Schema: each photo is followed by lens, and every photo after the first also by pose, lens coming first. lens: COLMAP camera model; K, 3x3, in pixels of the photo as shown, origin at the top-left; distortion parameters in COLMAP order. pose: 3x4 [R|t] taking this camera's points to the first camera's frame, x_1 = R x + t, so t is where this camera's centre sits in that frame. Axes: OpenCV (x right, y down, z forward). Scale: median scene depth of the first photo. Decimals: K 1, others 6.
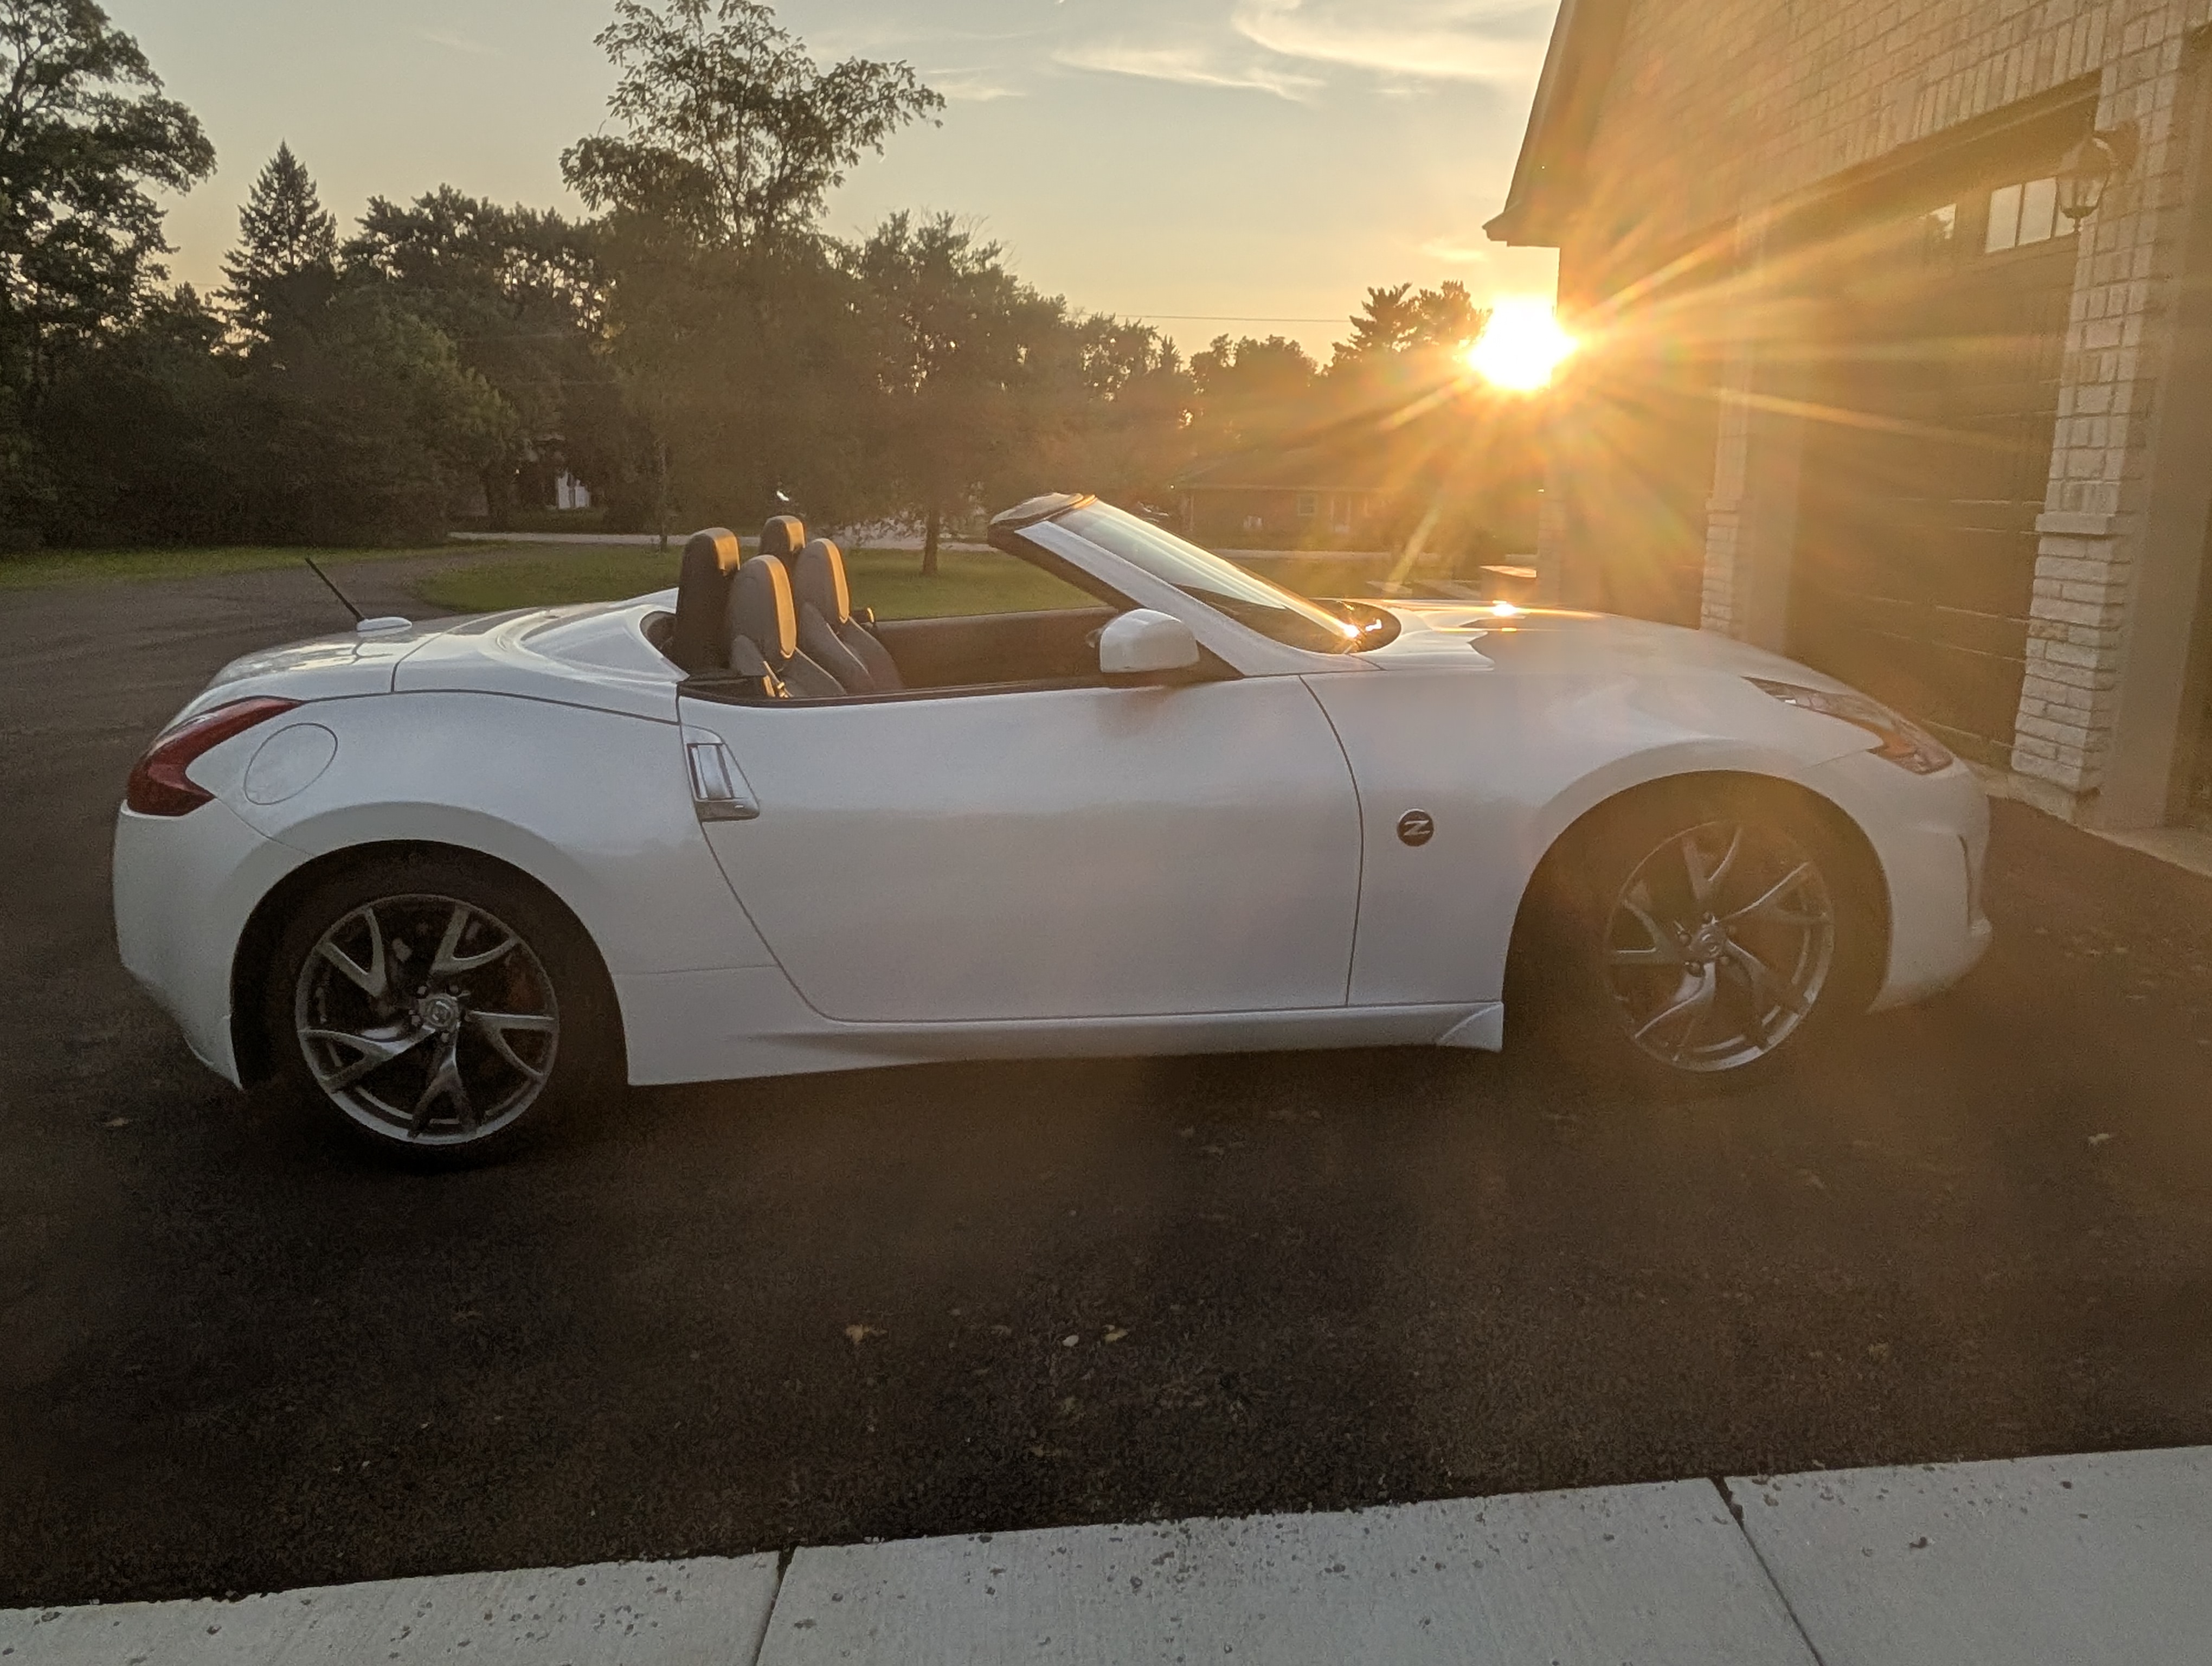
lens RADIAL K [[1602.0, 0, 1119.5], [0, 1602.0, 834.8], [0, 0, 1]] dist [0.004228, -0.003694]
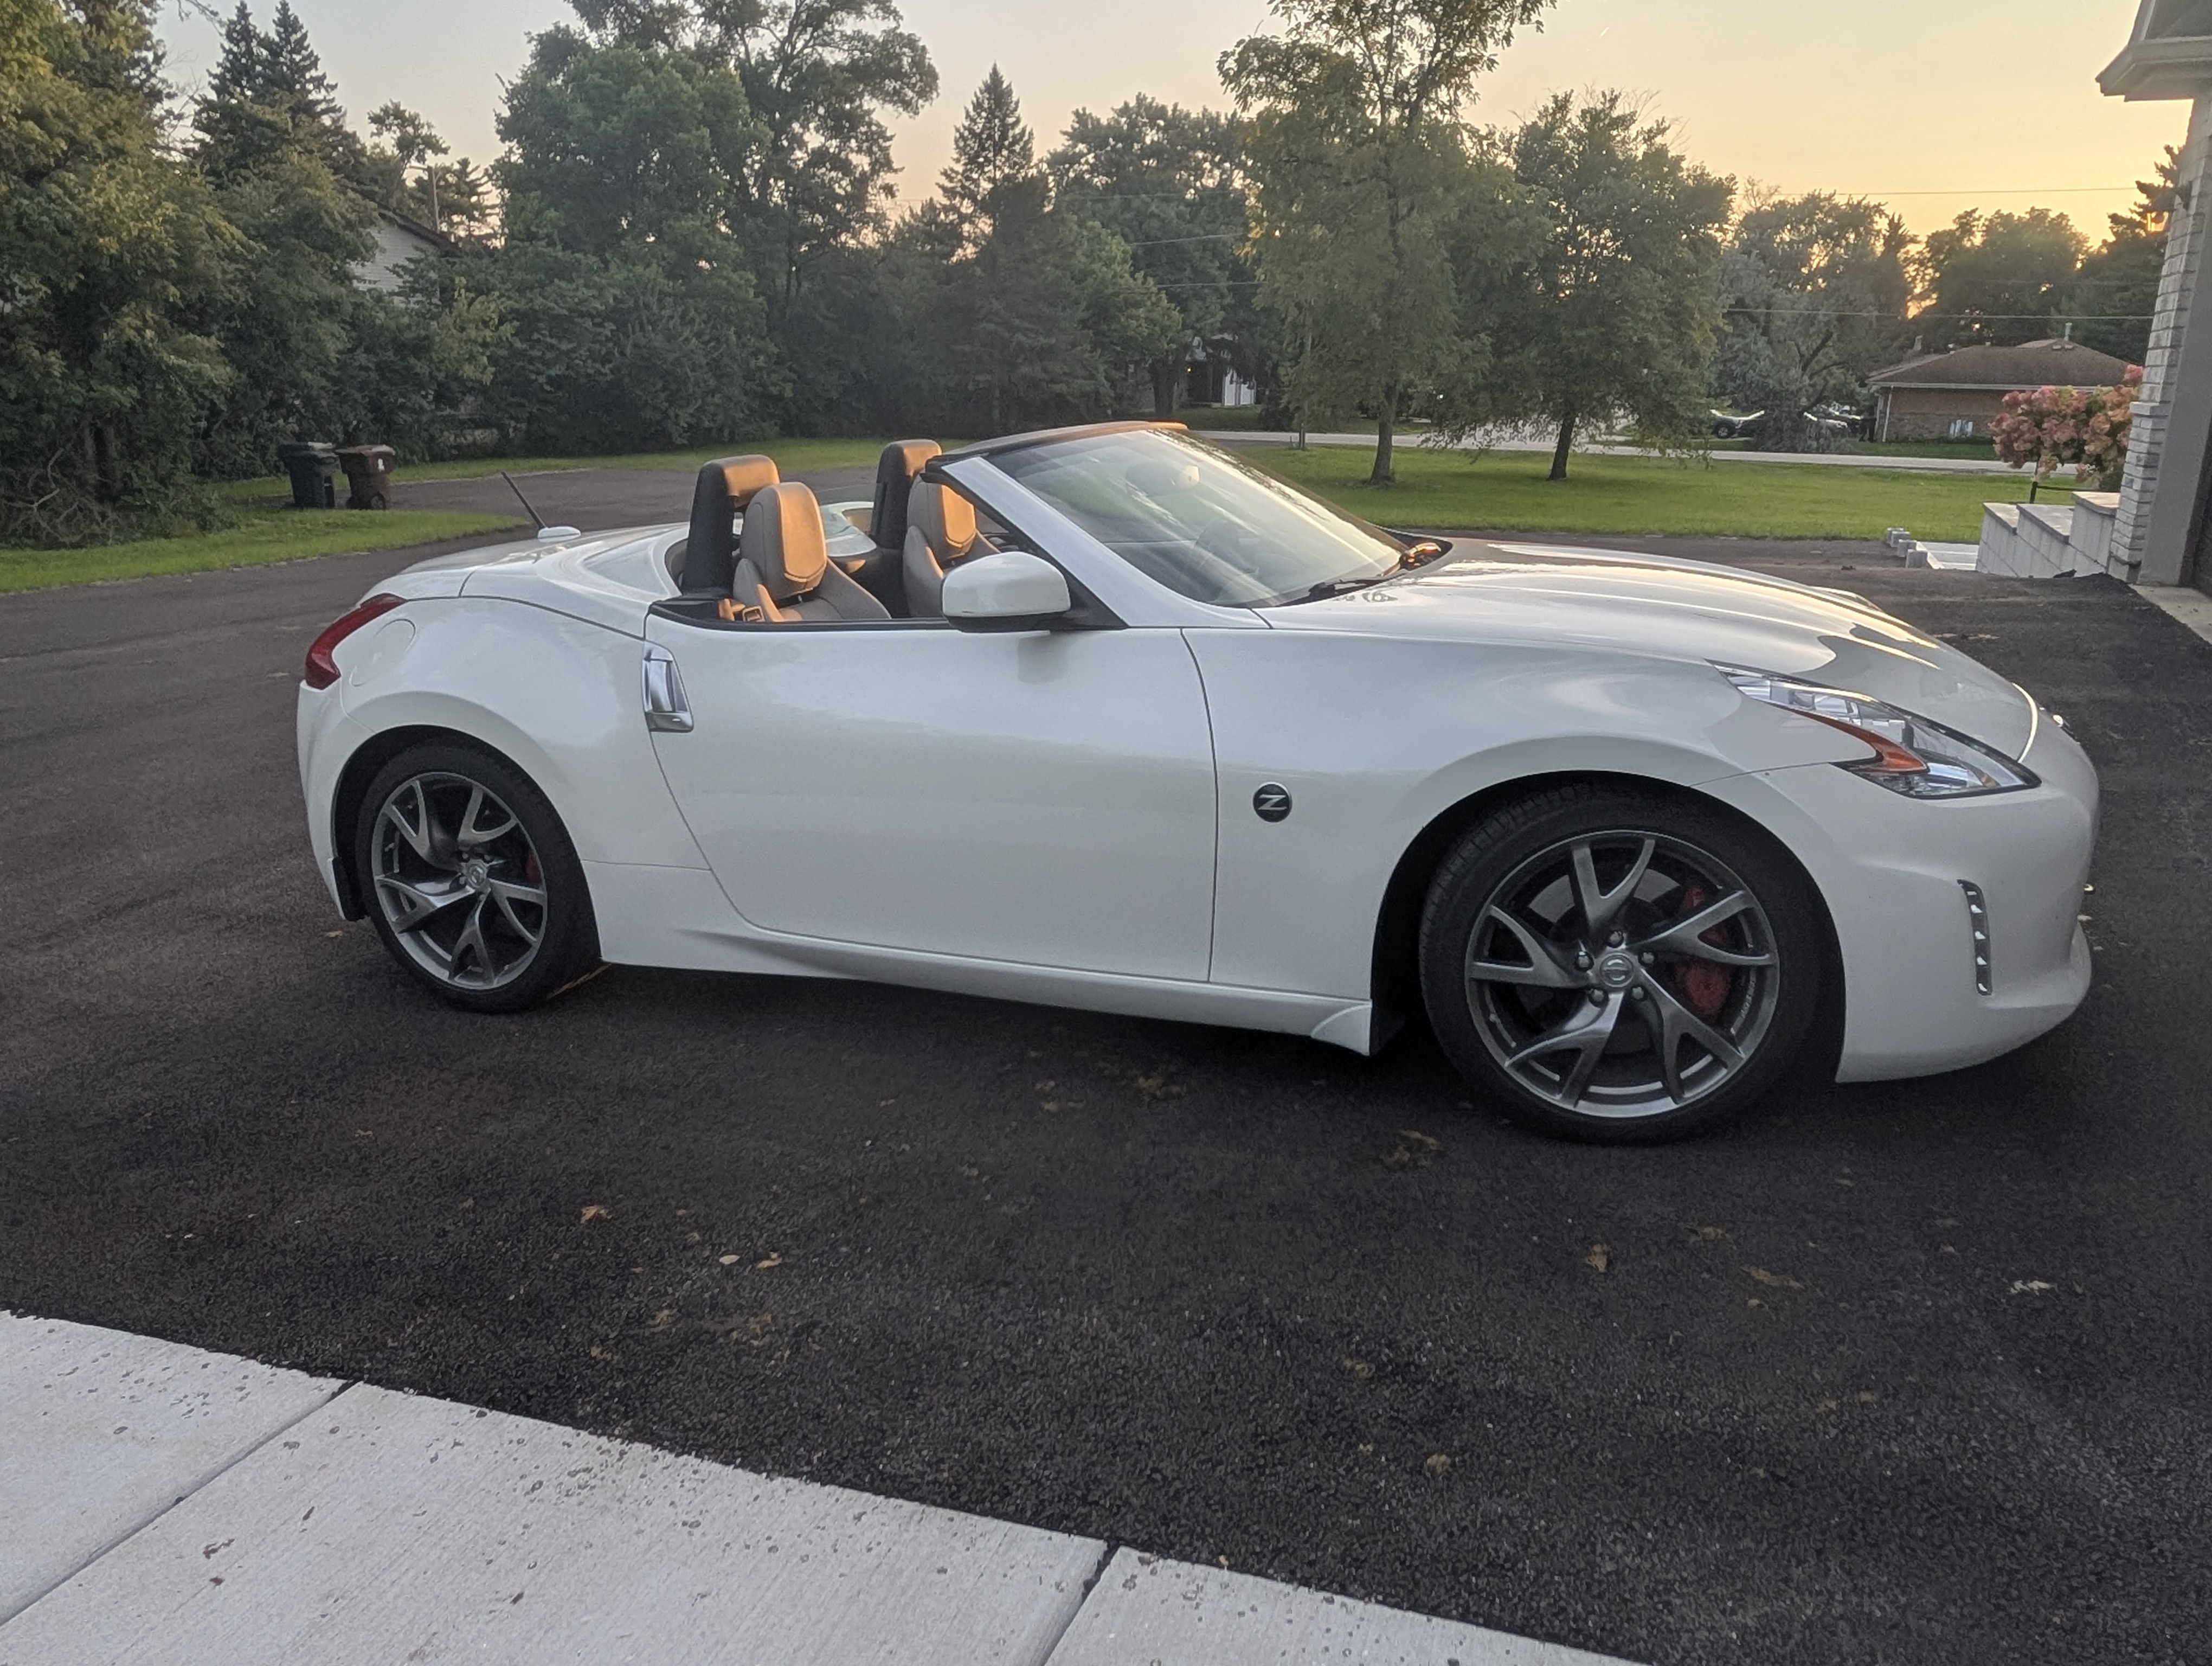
lens RADIAL K [[1602.0, 0, 1119.5], [0, 1602.0, 834.8], [0, 0, 1]] dist [0.004228, -0.003694]
pose [[0.920799, 0.108040, -0.374774, 0.030464], [-0.085291, 0.993390, 0.076820, -0.003324], [0.380597, -0.038772, 0.923928, 0.007596]]
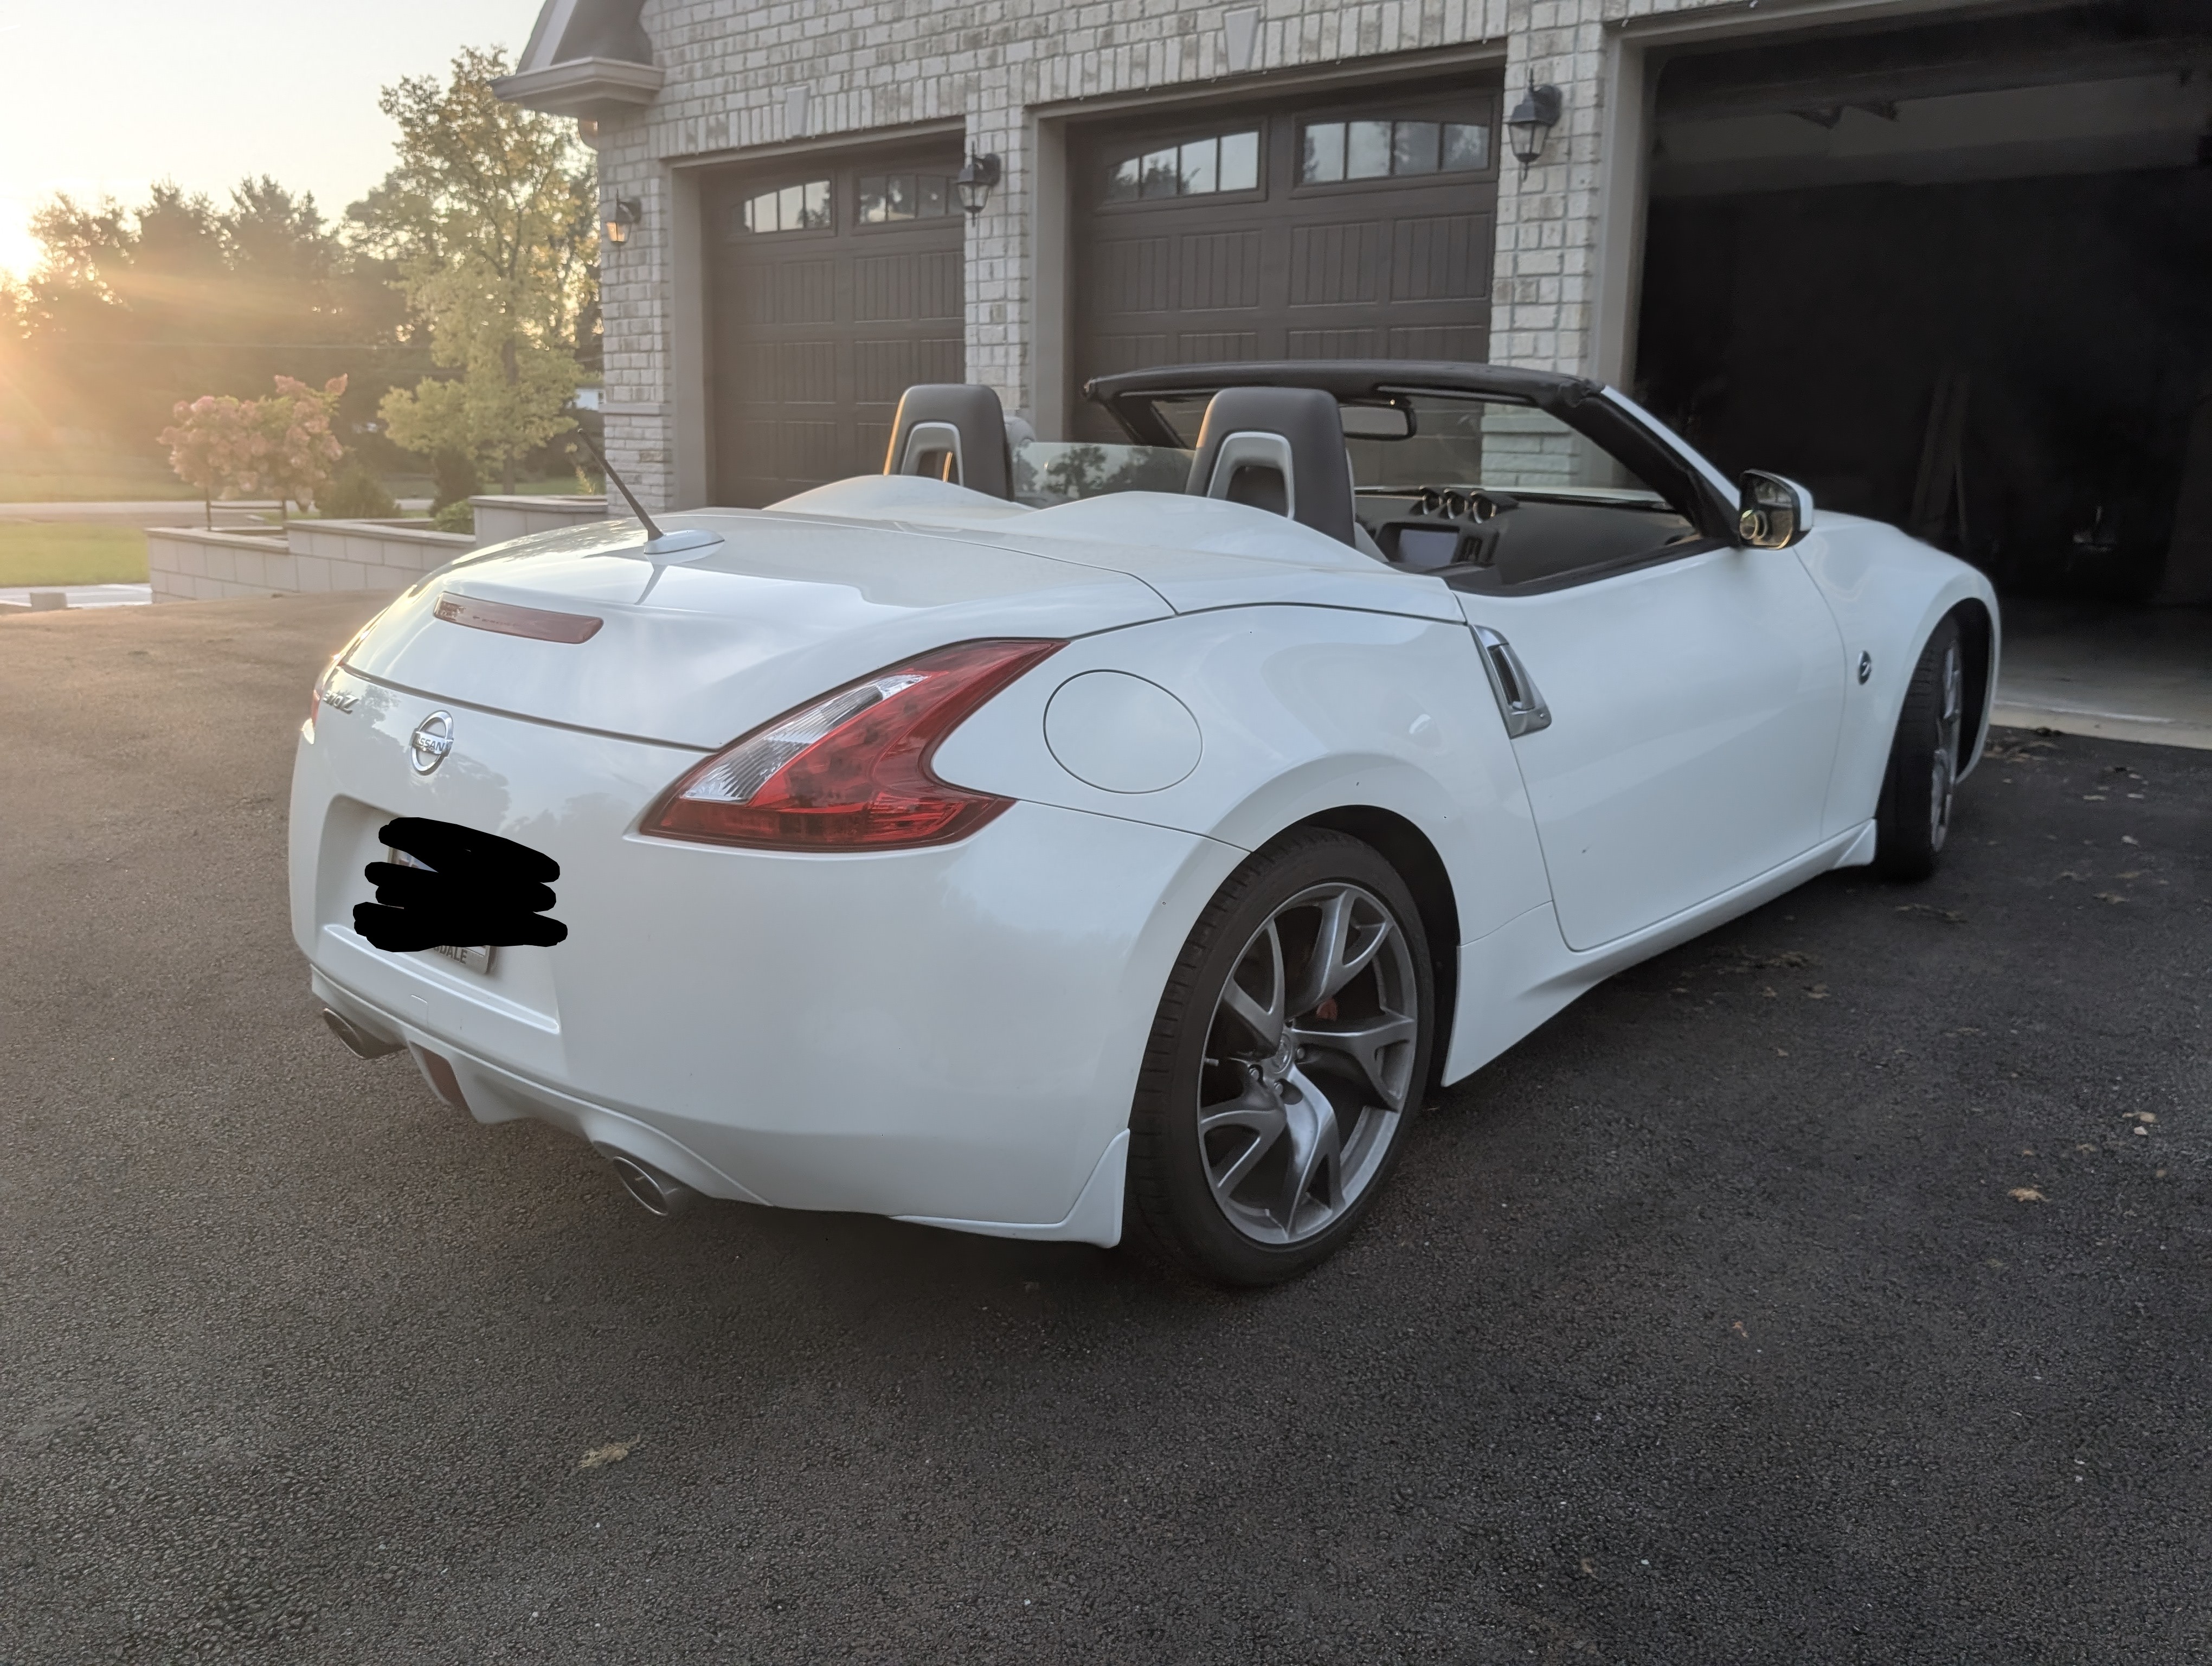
lens RADIAL K [[1856.0, 0, 1106.0], [0, 1856.0, 833.0], [0, 0, 1]] dist [-0.001888, 0.000885]
pose [[0.680363, -0.151826, 0.716976, -0.074164], [0.149334, 0.986501, 0.067193, -0.003808], [-0.717499, 0.061354, 0.693852, 0.033505]]
